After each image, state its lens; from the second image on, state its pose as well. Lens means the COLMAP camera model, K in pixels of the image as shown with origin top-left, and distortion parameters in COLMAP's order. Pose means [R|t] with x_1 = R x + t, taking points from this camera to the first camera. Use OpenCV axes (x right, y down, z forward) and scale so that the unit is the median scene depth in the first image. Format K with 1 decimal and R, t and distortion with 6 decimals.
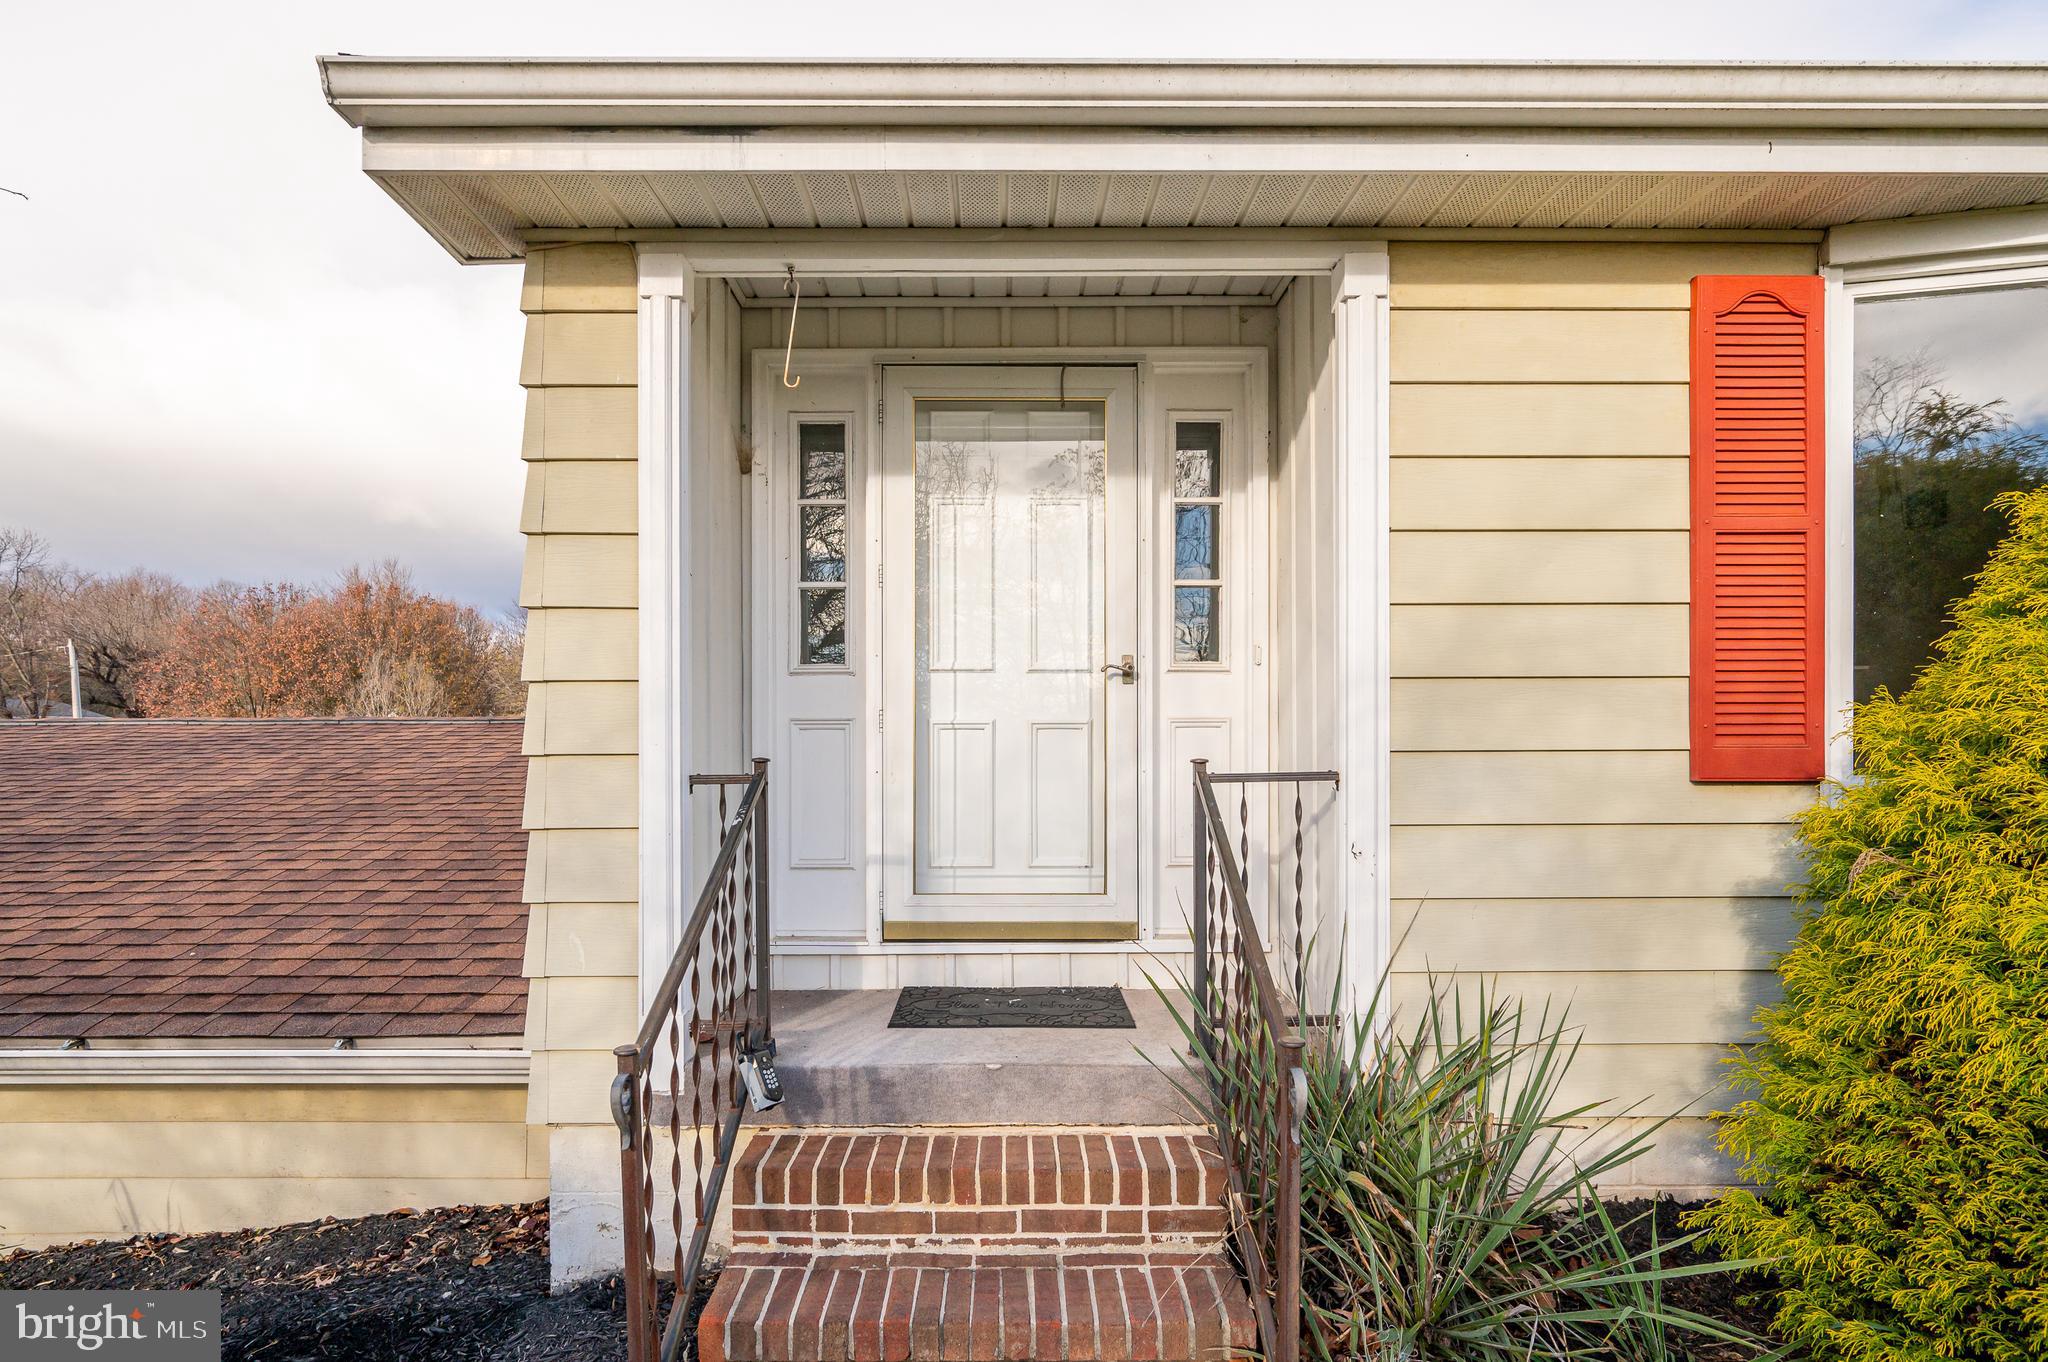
lens RADIAL K [[978.6, 0, 1006.9], [0, 978.6, 742.1], [0, 0, 1]] dist [0.002126, 0.000426]
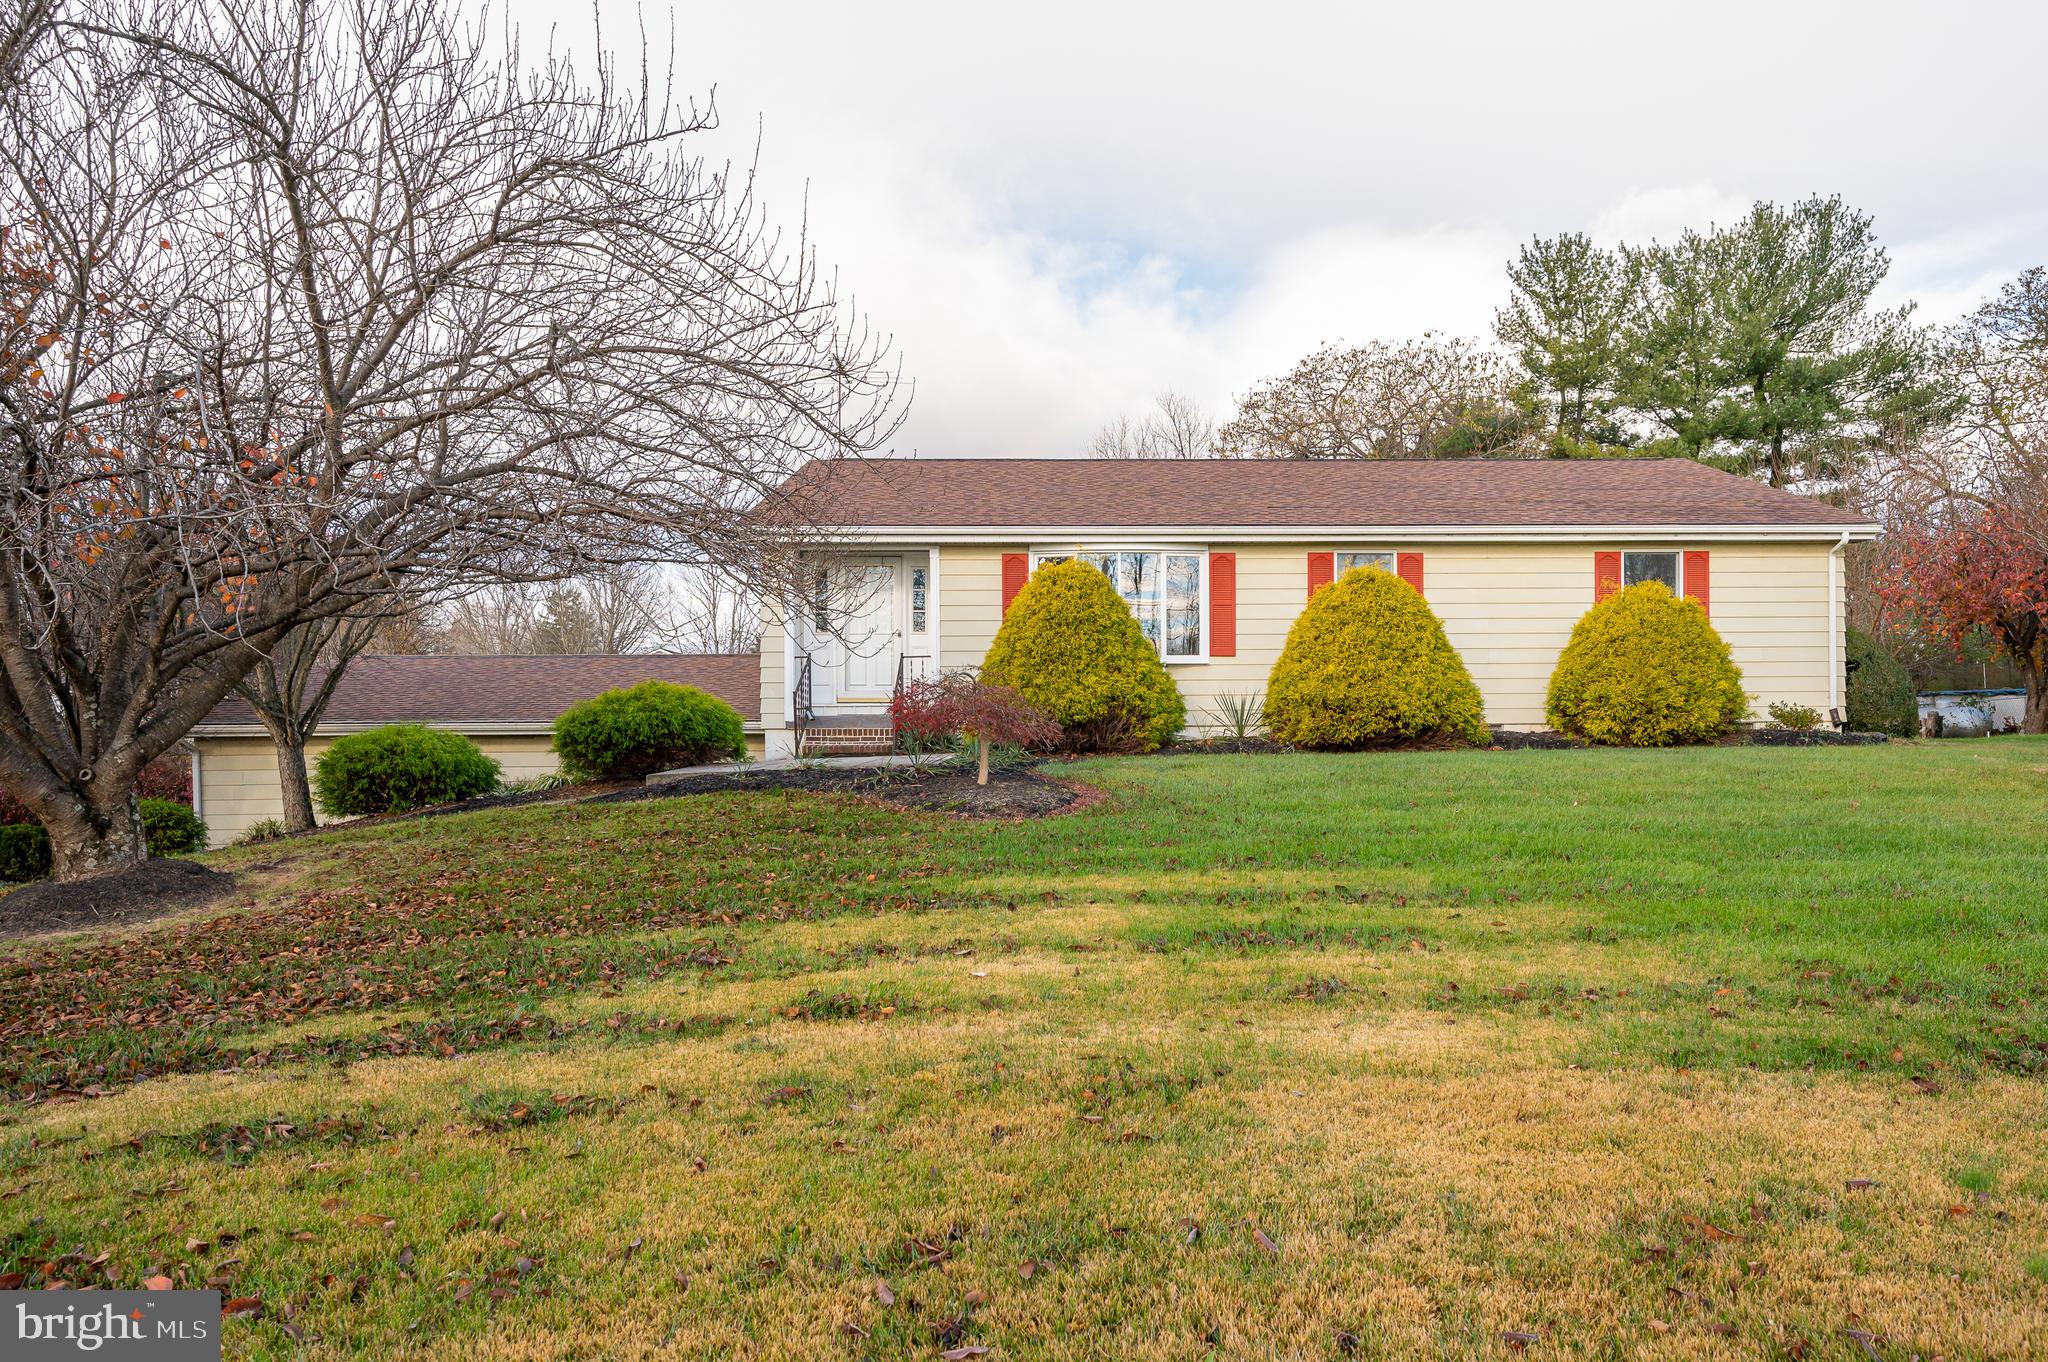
lens RADIAL K [[1437.4, 0, 1076.8], [0, 1437.4, 689.1], [0, 0, 1]] dist [0.025266, -0.000046]
pose [[0.999885, -0.001070, 0.015125, 0.953466], [0.001496, 0.999602, -0.028176, 0.396196], [-0.015089, 0.028196, 0.999489, -6.086944]]
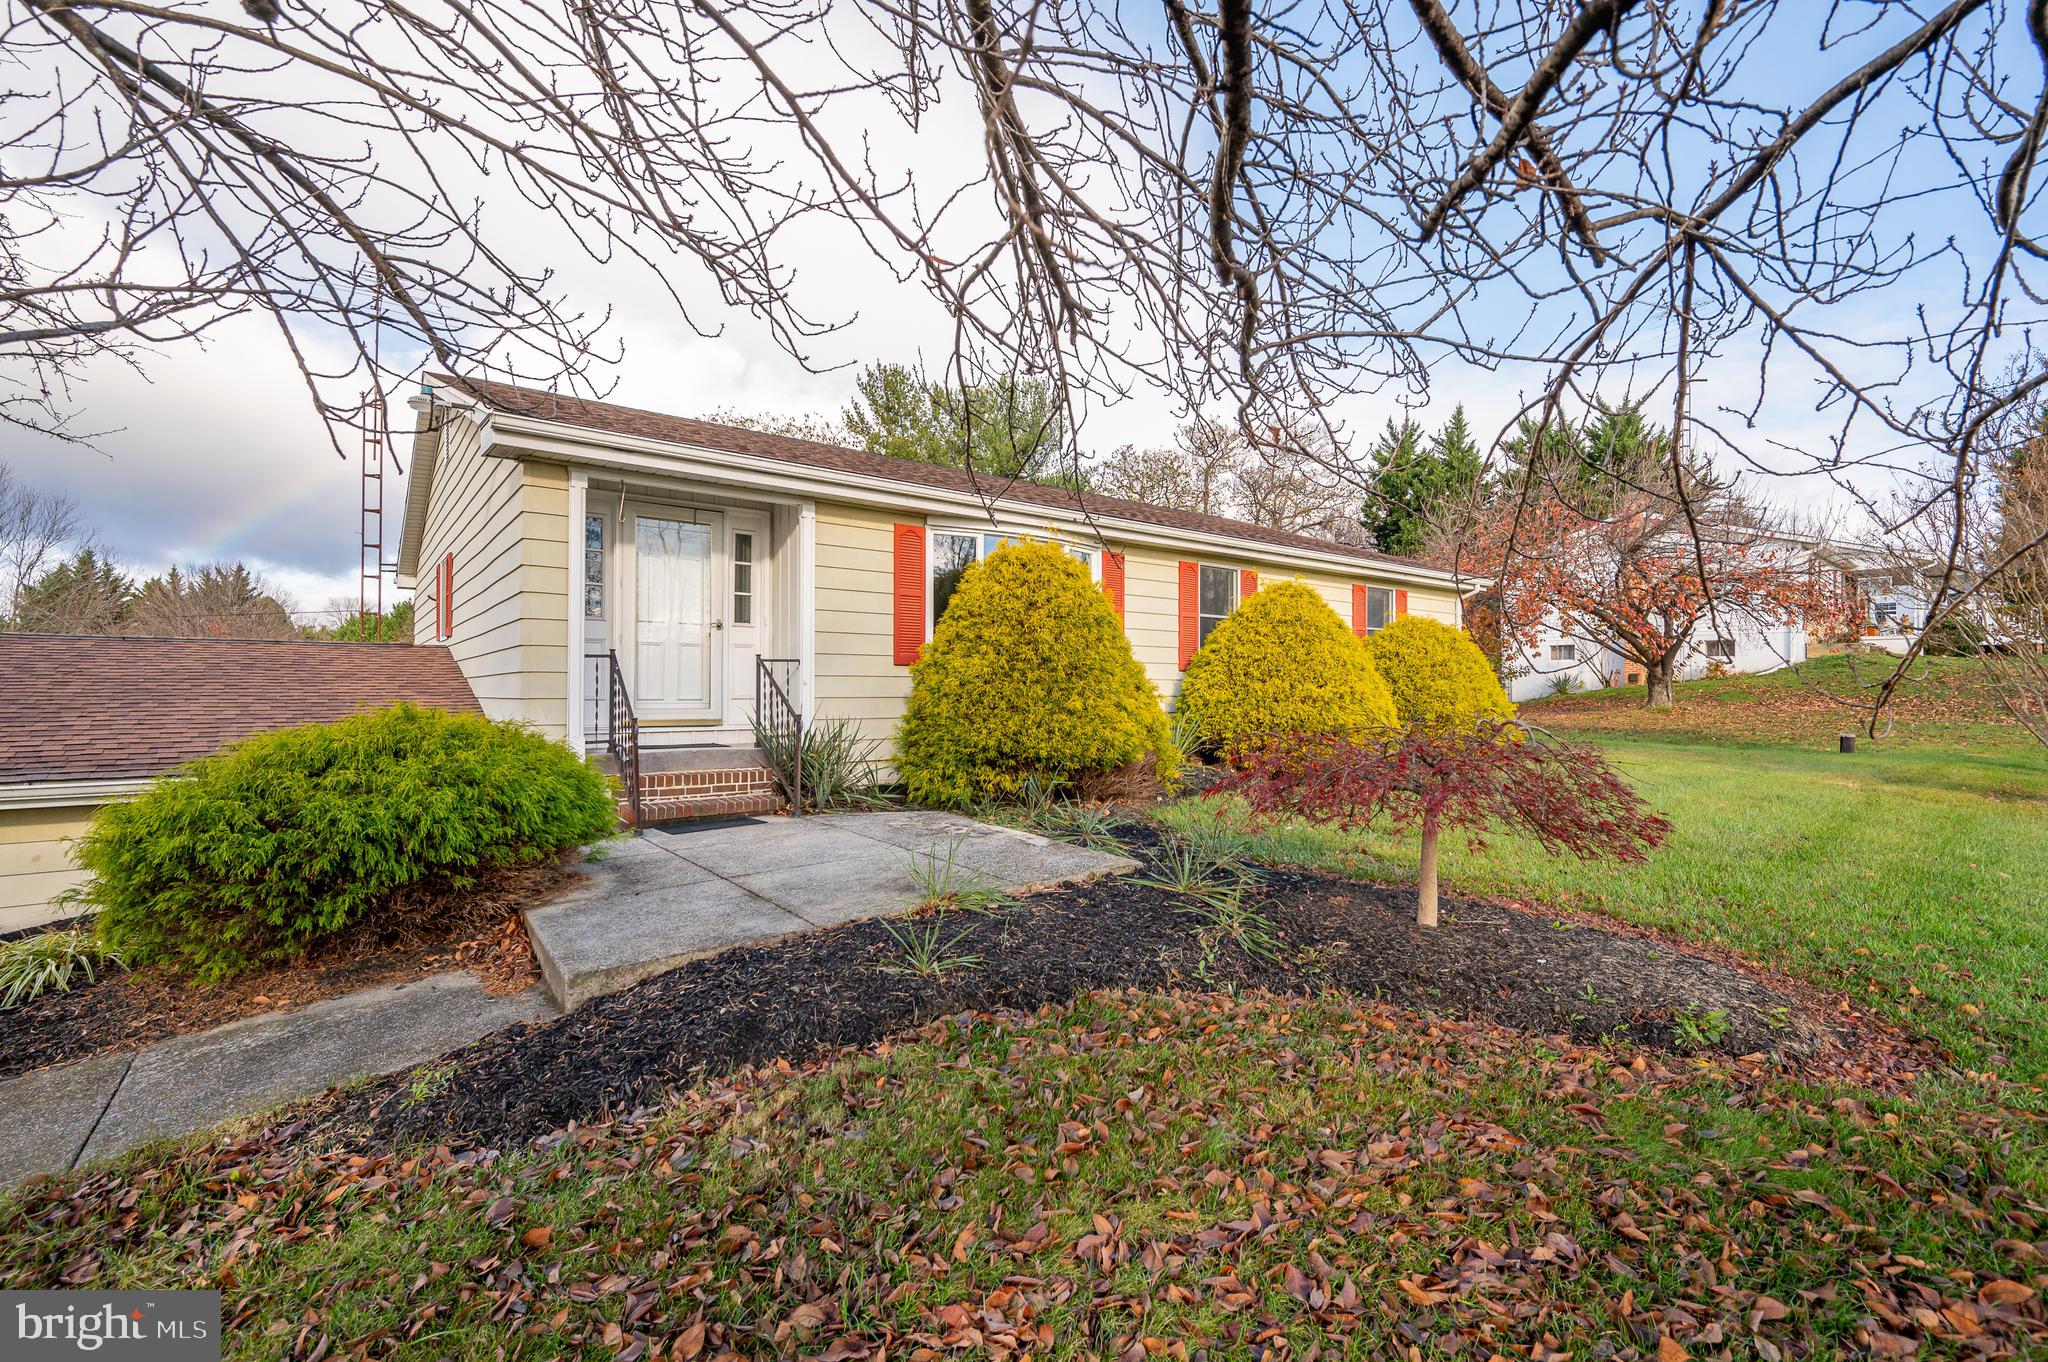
lens RADIAL K [[906.9, 0, 1024.0], [0, 906.9, 681.0], [0, 0, 1]] dist [-0.000271, 0.000008]
pose [[0.792237, 0.012614, 0.610083, -0.928821], [-0.000395, 0.999797, -0.020159, 0.165087], [-0.610213, 0.015730, 0.792081, -1.884647]]
